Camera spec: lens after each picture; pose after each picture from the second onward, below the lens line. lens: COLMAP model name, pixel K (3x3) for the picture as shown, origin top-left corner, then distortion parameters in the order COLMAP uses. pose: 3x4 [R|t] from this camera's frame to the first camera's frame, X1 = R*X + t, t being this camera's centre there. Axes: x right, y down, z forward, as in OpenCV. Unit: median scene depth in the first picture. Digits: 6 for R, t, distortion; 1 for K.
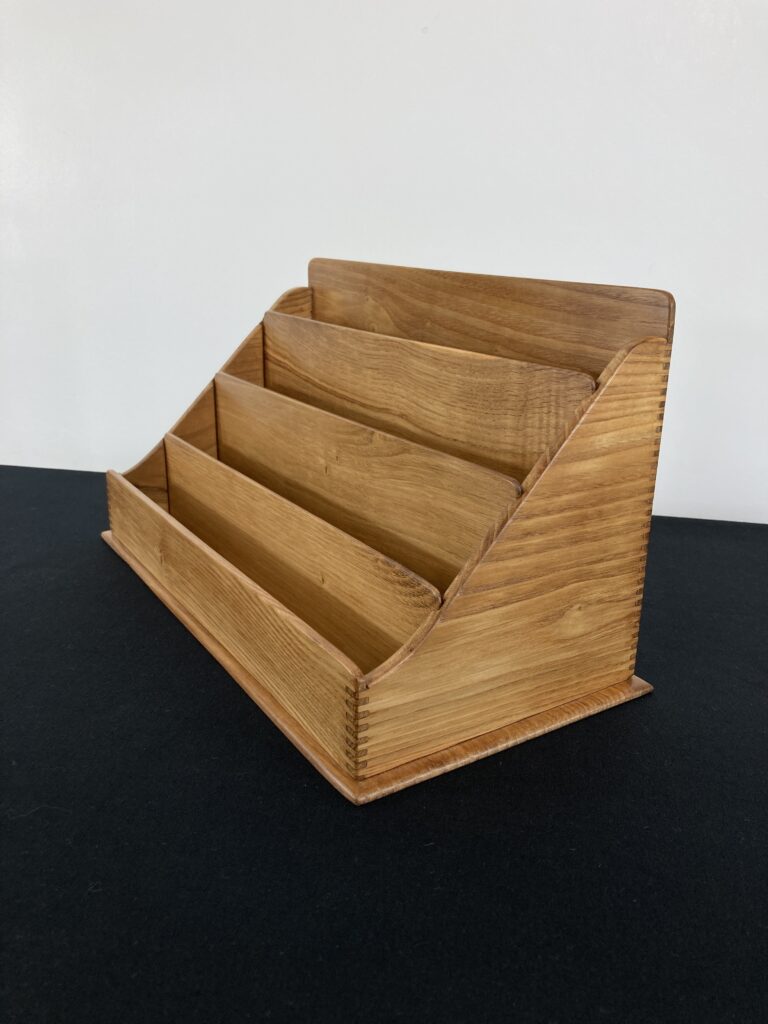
lens RADIAL K [[839.6, 0, 364.4], [0, 839.6, 511.7], [0, 0, 1]] dist [0.031014, -0.006031]
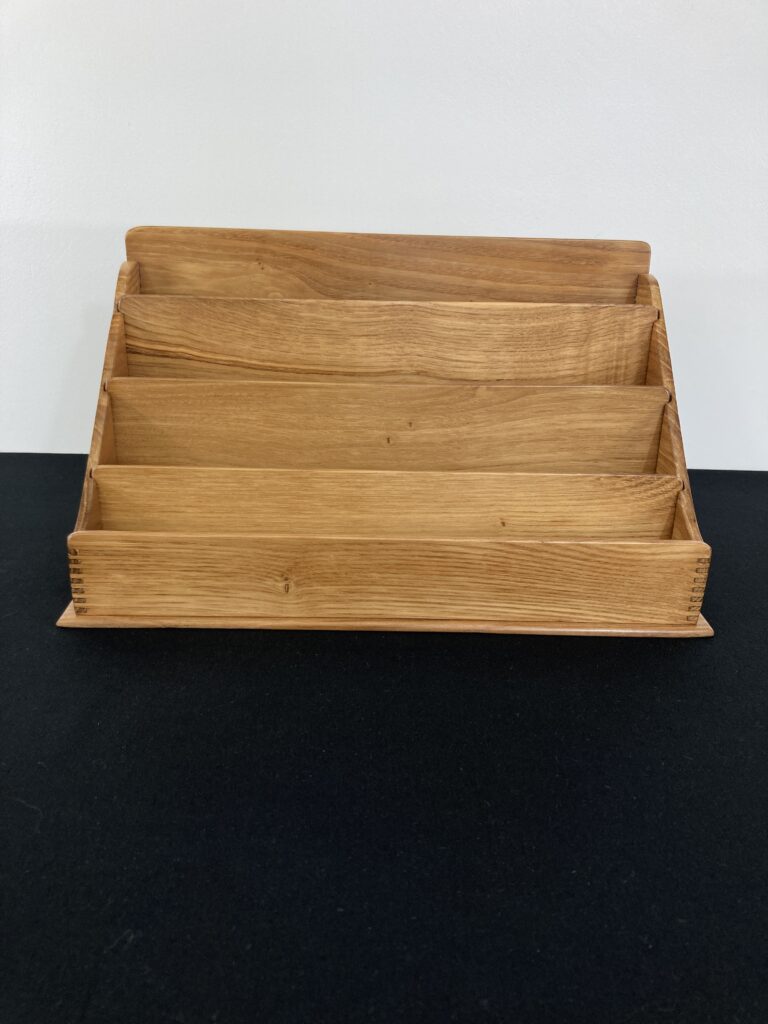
lens RADIAL K [[839.6, 0, 364.4], [0, 839.6, 511.7], [0, 0, 1]] dist [0.031014, -0.006031]
pose [[0.512737, -0.325343, 0.794514, -1.086815], [0.259075, 0.940911, 0.218098, -0.239591], [-0.818524, 0.094012, 0.566728, 0.552066]]
